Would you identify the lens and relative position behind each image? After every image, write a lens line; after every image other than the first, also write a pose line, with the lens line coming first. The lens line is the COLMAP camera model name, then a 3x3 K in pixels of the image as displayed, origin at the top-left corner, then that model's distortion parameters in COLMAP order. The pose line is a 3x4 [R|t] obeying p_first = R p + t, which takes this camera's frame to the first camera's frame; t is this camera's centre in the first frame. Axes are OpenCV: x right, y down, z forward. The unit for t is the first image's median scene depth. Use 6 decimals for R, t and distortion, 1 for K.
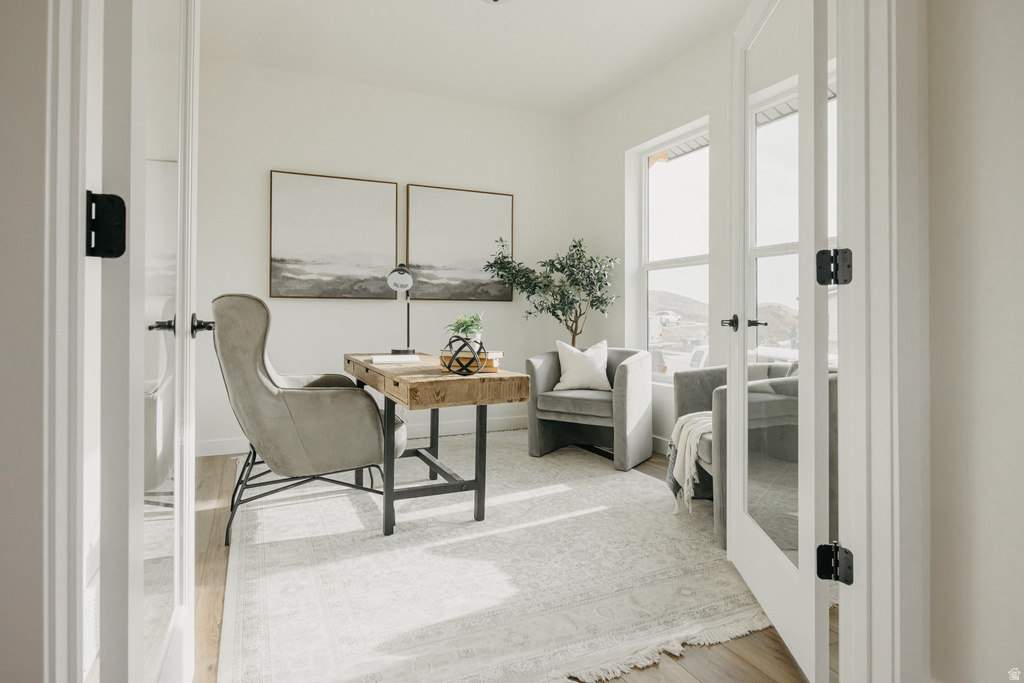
lens RADIAL K [[578.5, 0, 514.6], [0, 578.5, 308.3], [0, 0, 1]] dist [-0.003489, -0.000097]
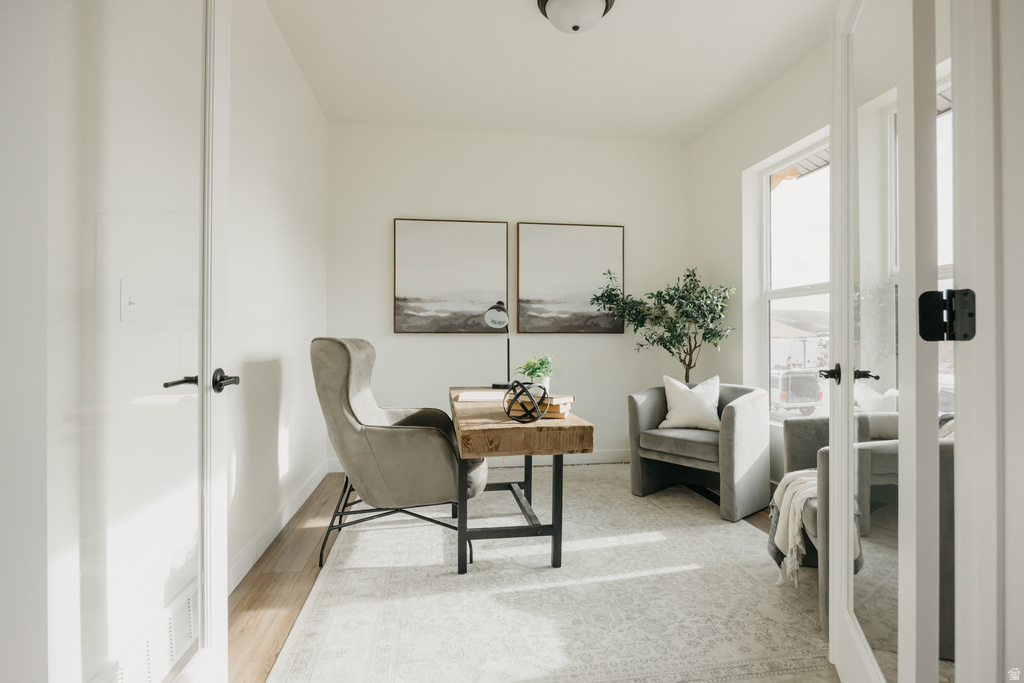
lens RADIAL K [[527.7, 0, 513.3], [0, 527.7, 332.8], [0, 0, 1]] dist [-0.013256, 0.000760]
pose [[0.958091, -0.006467, -0.286392, 0.125051], [0.008048, 0.999958, 0.004342, -0.030969], [0.286352, -0.006464, 0.958103, 0.132696]]
